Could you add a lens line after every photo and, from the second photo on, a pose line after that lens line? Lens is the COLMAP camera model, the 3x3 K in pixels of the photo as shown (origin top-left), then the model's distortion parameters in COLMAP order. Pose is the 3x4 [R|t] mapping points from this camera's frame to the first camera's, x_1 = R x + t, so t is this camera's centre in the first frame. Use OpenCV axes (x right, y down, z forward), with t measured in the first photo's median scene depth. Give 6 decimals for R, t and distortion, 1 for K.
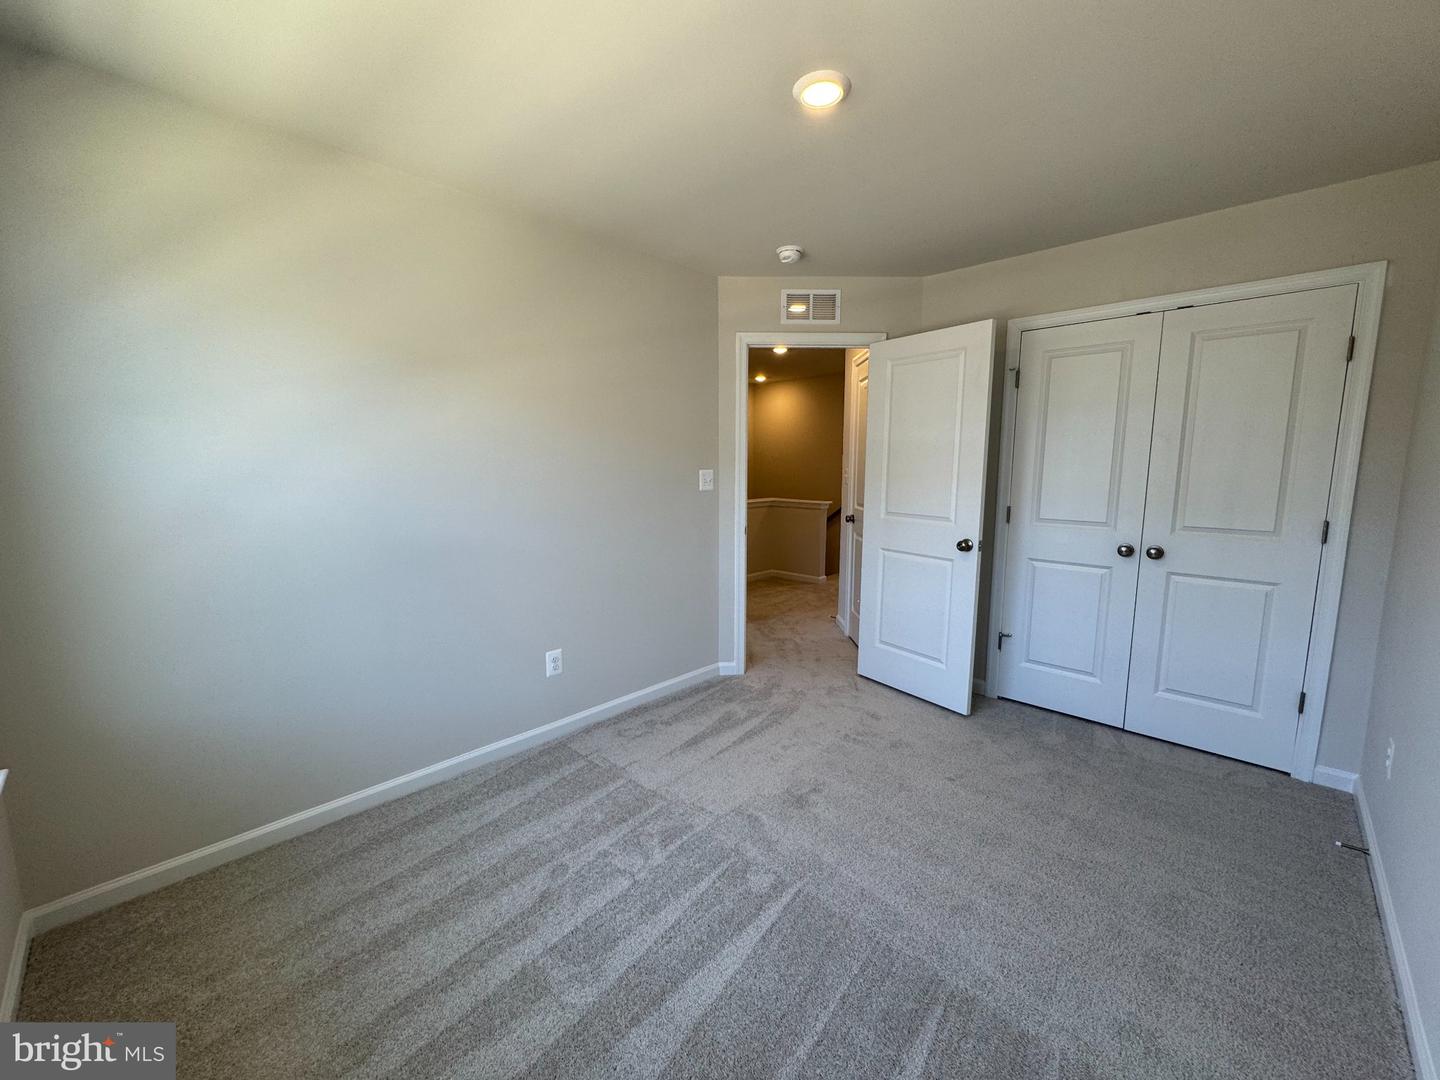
lens RADIAL K [[568.2, 0, 714.9], [0, 568.2, 534.3], [0, 0, 1]] dist [-0.006793, 0.001801]
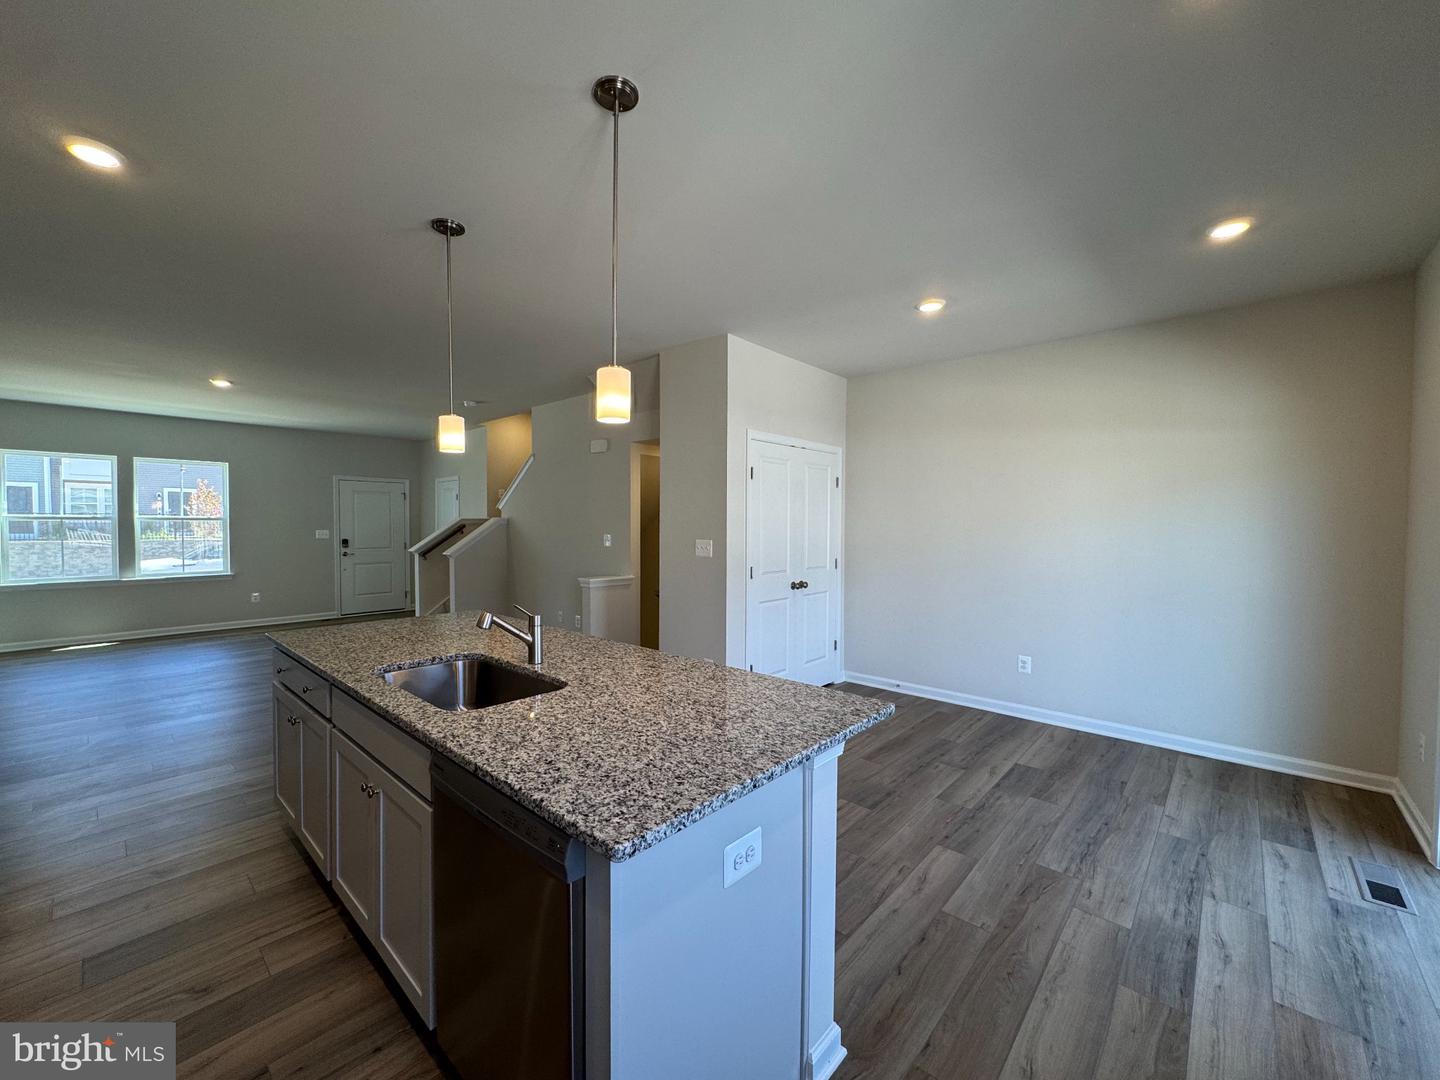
lens RADIAL K [[568.2, 0, 720.2], [0, 568.2, 537.7], [0, 0, 1]] dist [-0.006793, 0.001801]
pose [[-0.037963, -0.018419, 0.999109, -0.894382], [0.134890, 0.990585, 0.023387, -0.177610], [-0.990133, 0.135657, -0.035121, 1.244241]]
